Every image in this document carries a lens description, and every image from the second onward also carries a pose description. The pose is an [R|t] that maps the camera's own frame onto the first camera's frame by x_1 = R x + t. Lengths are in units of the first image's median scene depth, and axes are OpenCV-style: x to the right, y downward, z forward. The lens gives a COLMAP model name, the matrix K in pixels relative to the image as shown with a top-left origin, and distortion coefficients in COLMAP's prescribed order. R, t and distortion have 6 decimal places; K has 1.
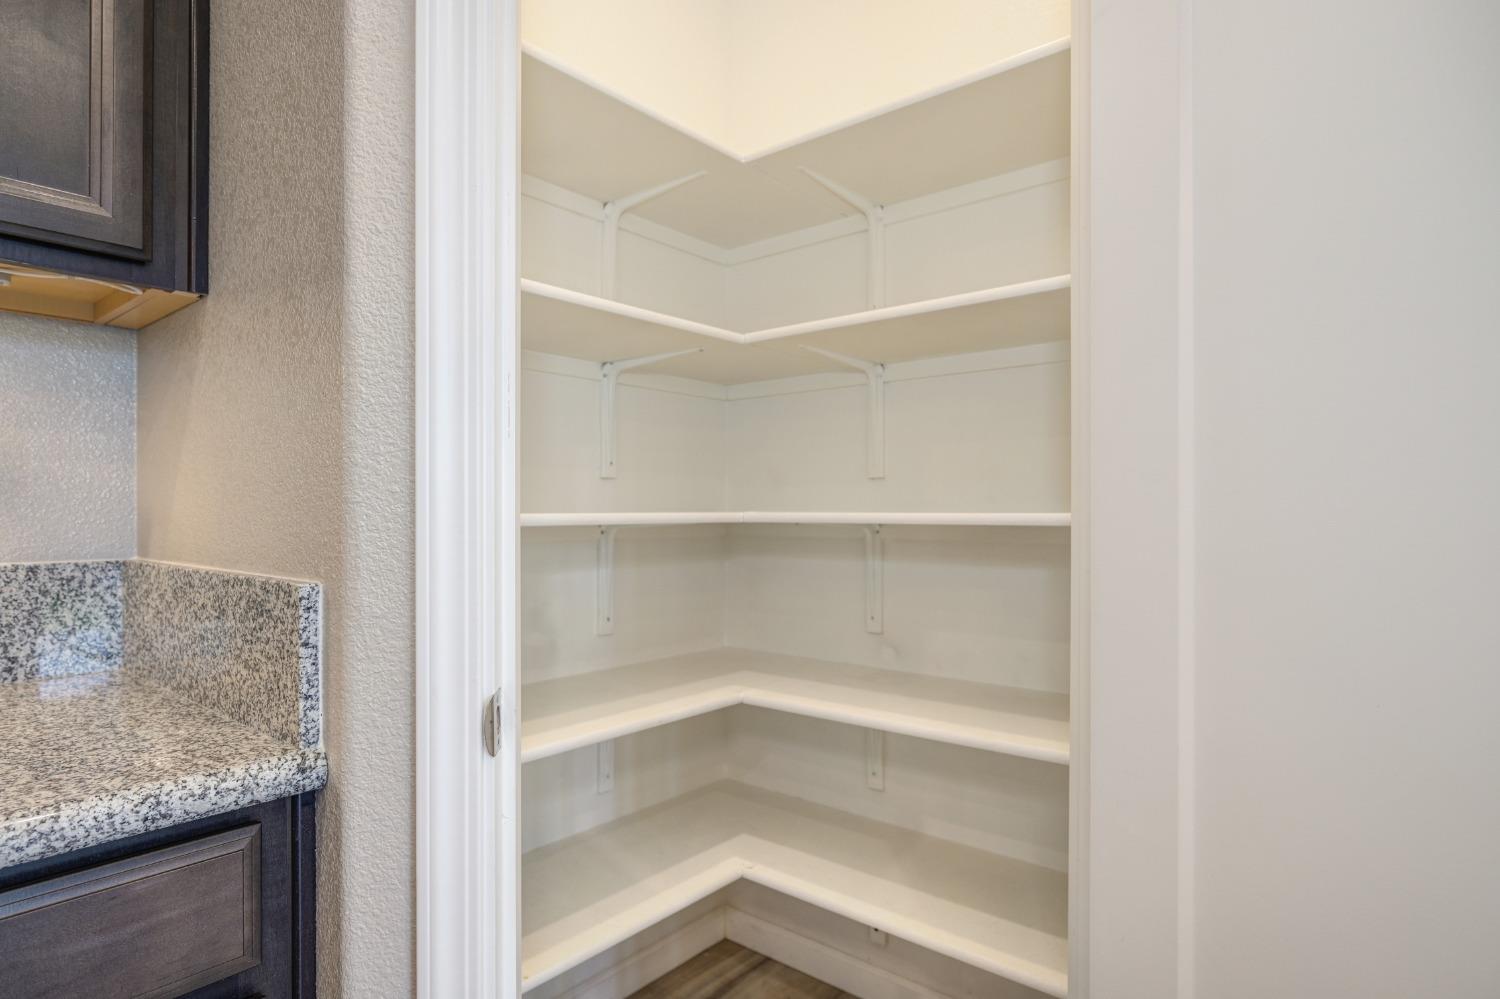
lens RADIAL K [[829.3, 0, 750.0], [0, 829.3, 499.5], [0, 0, 1]] dist [-0.001544, 0.000308]
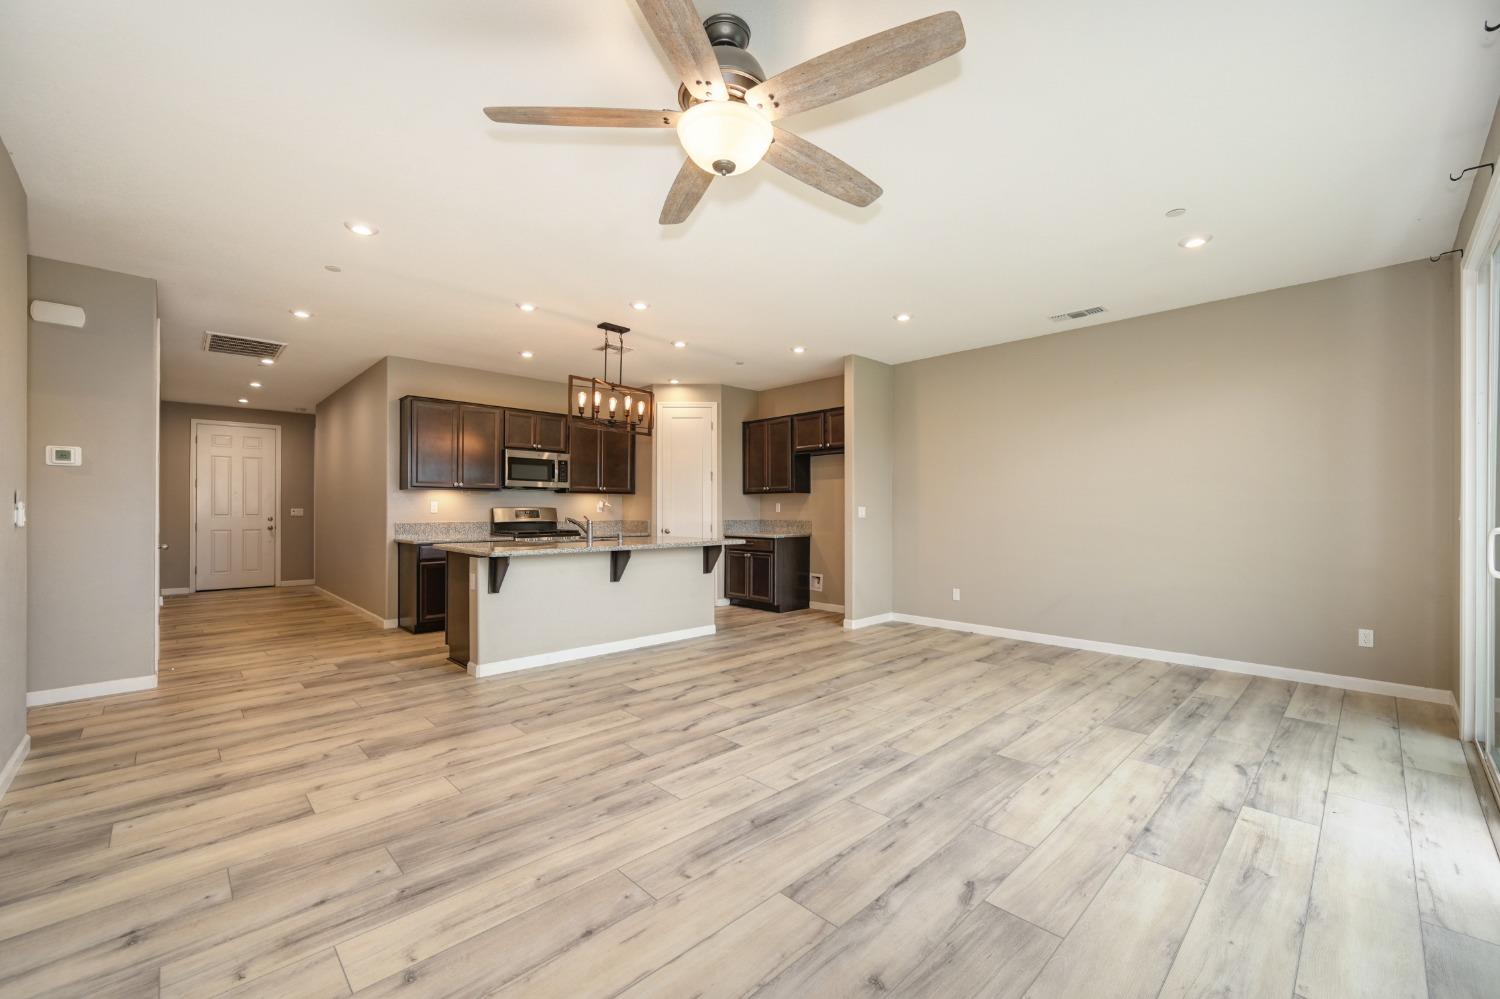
lens RADIAL K [[605.3, 0, 751.4], [0, 605.3, 506.4], [0, 0, 1]] dist [-0.001290, 0.000290]
pose [[0.994738, 0.002373, -0.102426, 1.938287], [-0.002551, 0.999995, -0.001614, -0.099093], [0.102421, 0.001867, 0.994739, -7.854688]]
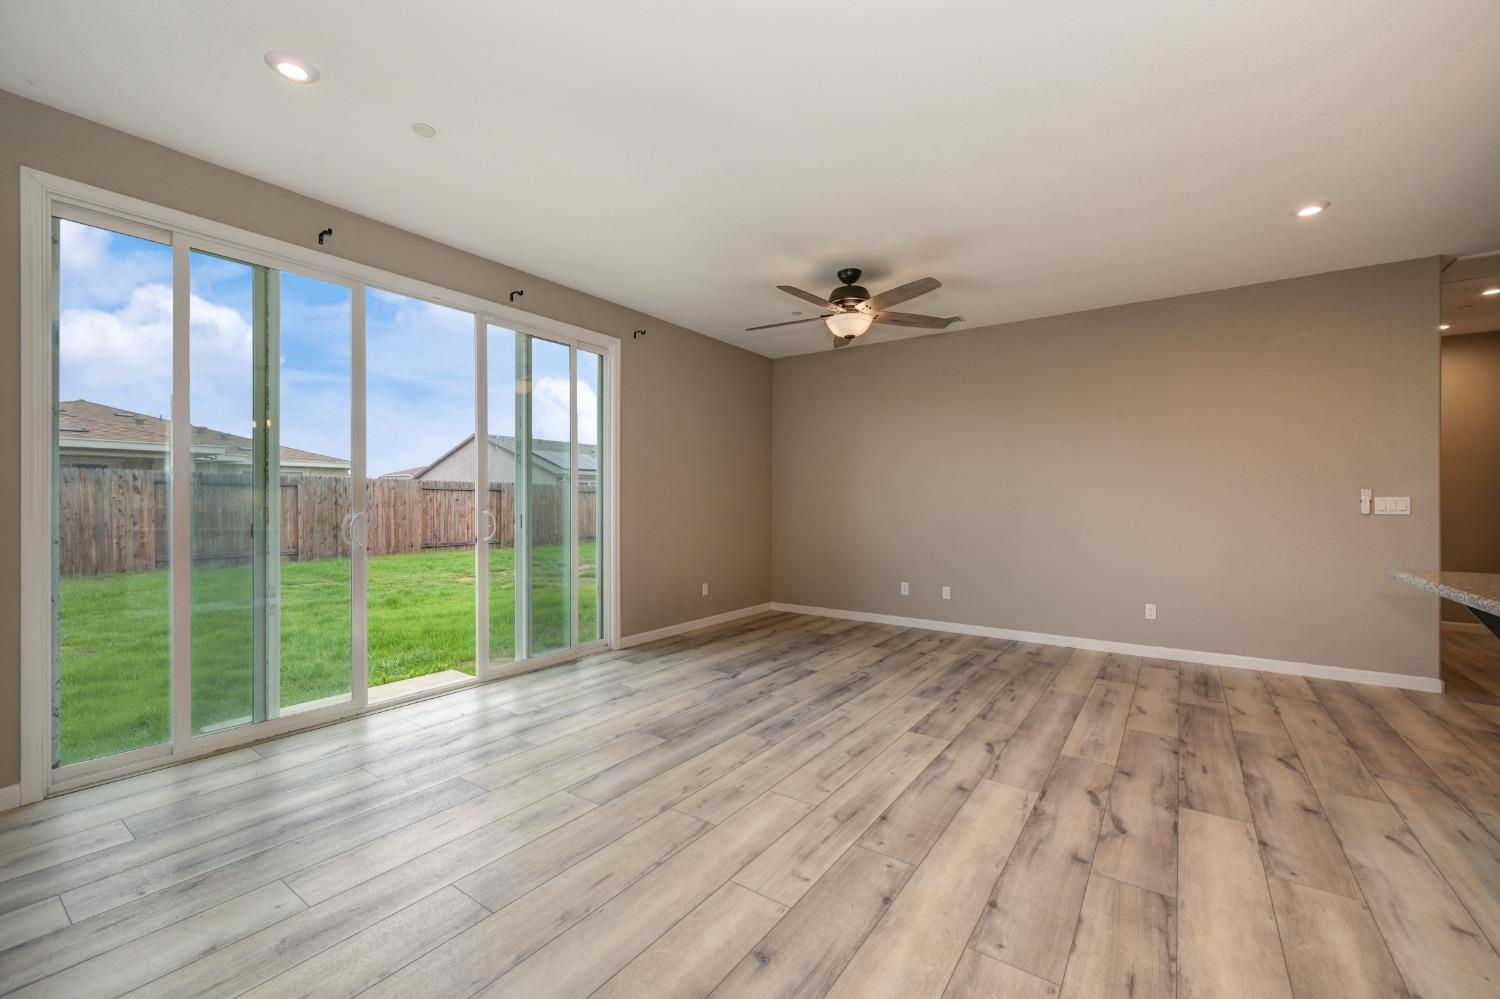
lens RADIAL K [[612.8, 0, 753.3], [0, 612.8, 502.2], [0, 0, 1]] dist [0.000245, 0.000230]
pose [[-0.996025, 0.001652, -0.089059, 2.801205], [0.001927, 0.999994, -0.002995, -0.070048], [0.089053, -0.003155, -0.996022, -0.607166]]
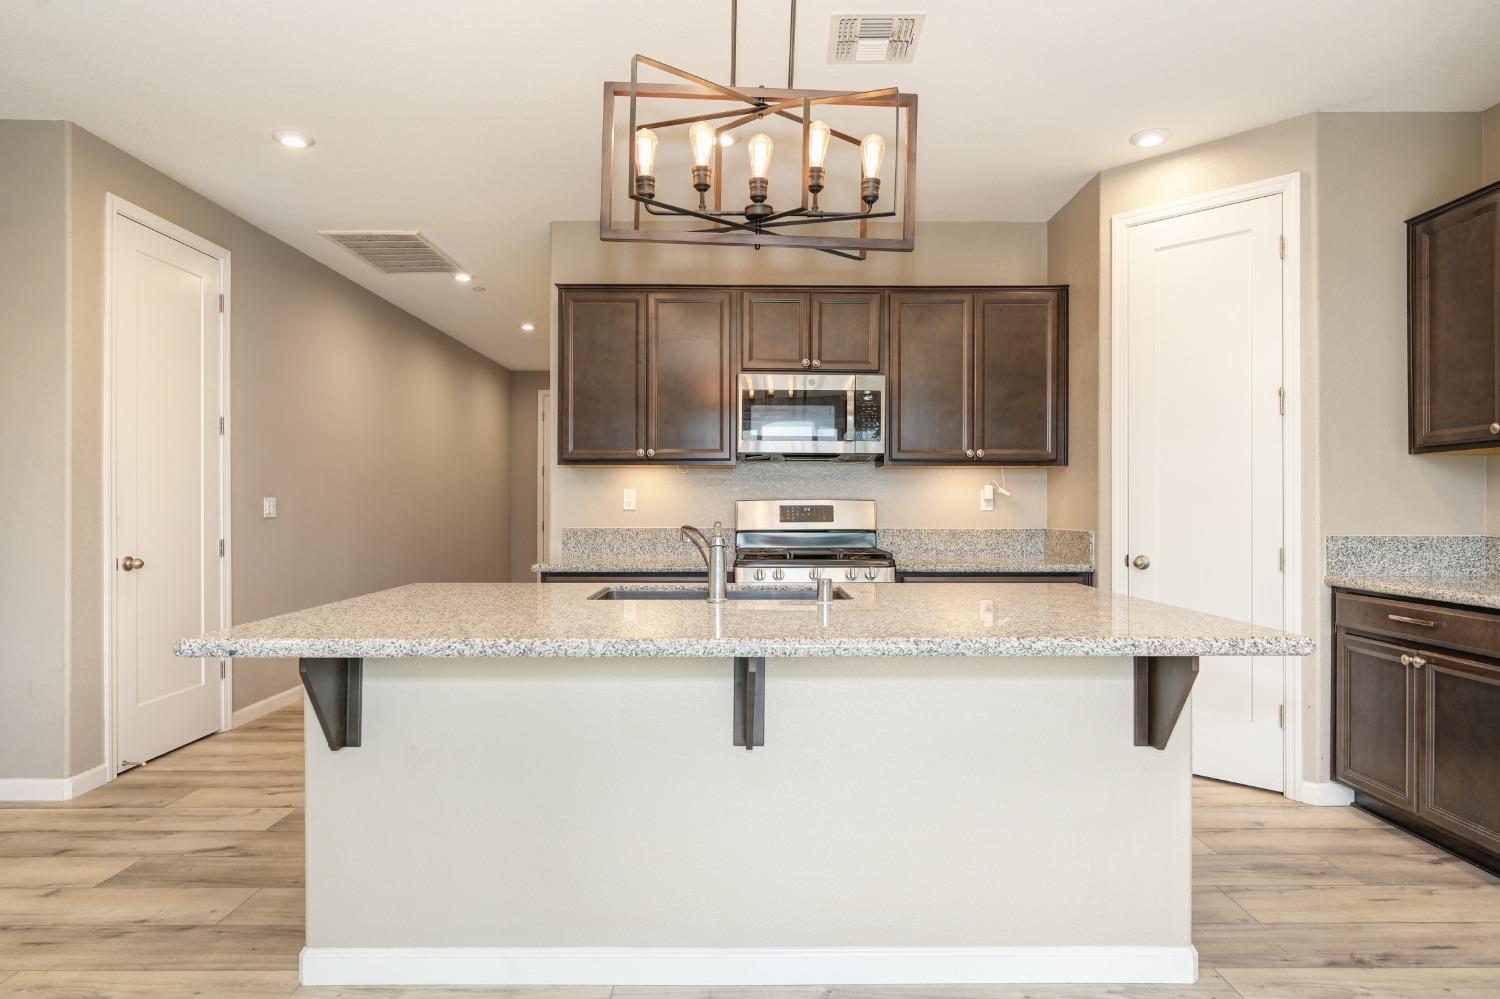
lens RADIAL K [[829.3, 0, 750.0], [0, 829.3, 499.5], [0, 0, 1]] dist [-0.001544, 0.000308]
pose [[0.645124, -0.001840, -0.764076, 1.843250], [0.001099, 0.999998, -0.001480, -0.079589], [0.764077, 0.000115, 0.645125, -3.574010]]
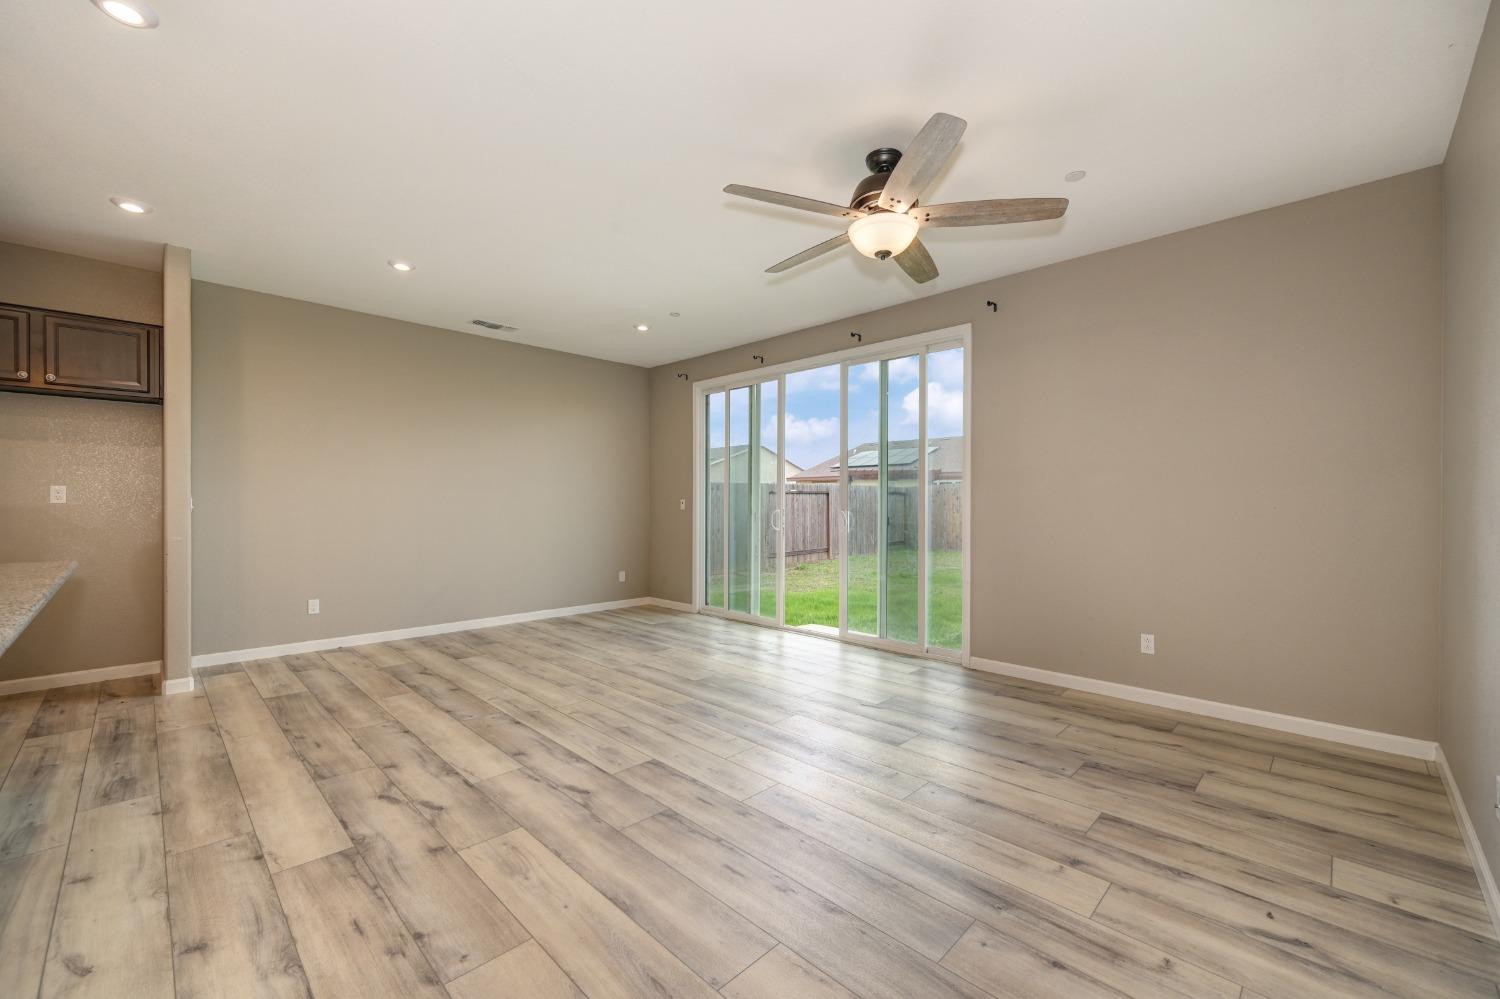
lens RADIAL K [[605.3, 0, 751.4], [0, 605.3, 506.4], [0, 0, 1]] dist [-0.001290, 0.000290]
pose [[0.079598, -0.000949, 0.996827, -1.732716], [-0.008067, 0.999966, 0.001596, -0.067611], [-0.996794, -0.008168, 0.079587, -5.054626]]
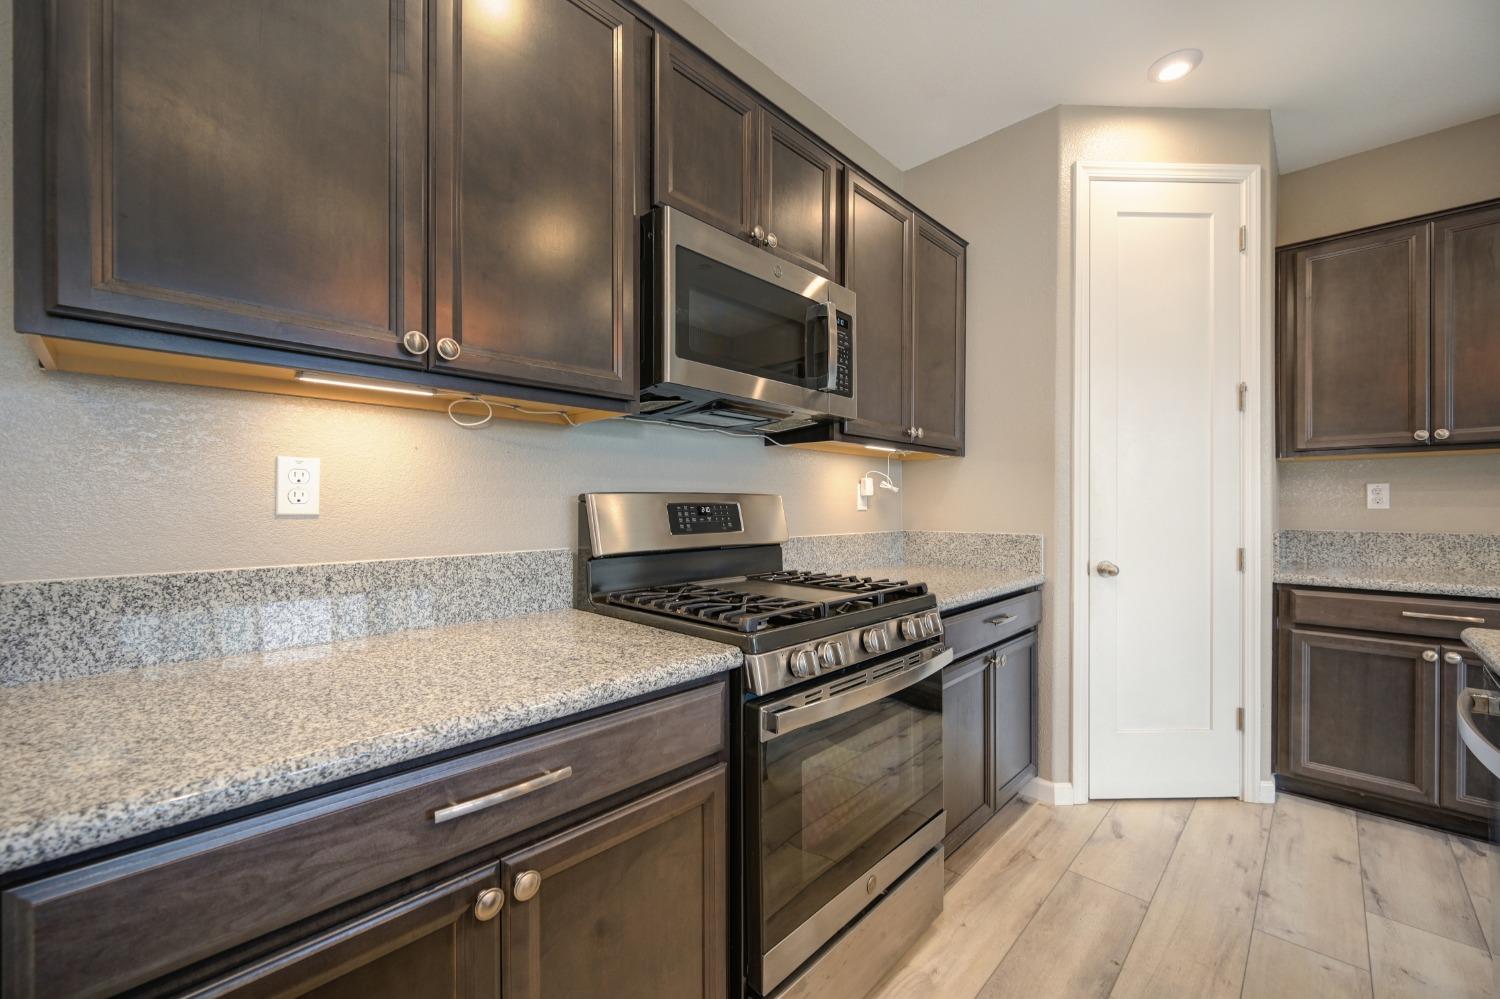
lens RADIAL K [[595.2, 0, 753.0], [0, 595.2, 508.1], [0, 0, 1]] dist [-0.001301, 0.000202]
pose [[0.997512, 0.004308, -0.070372, -1.679595], [-0.003649, 0.999948, 0.009498, -0.052461], [0.070409, -0.009217, 0.997476, -1.980712]]
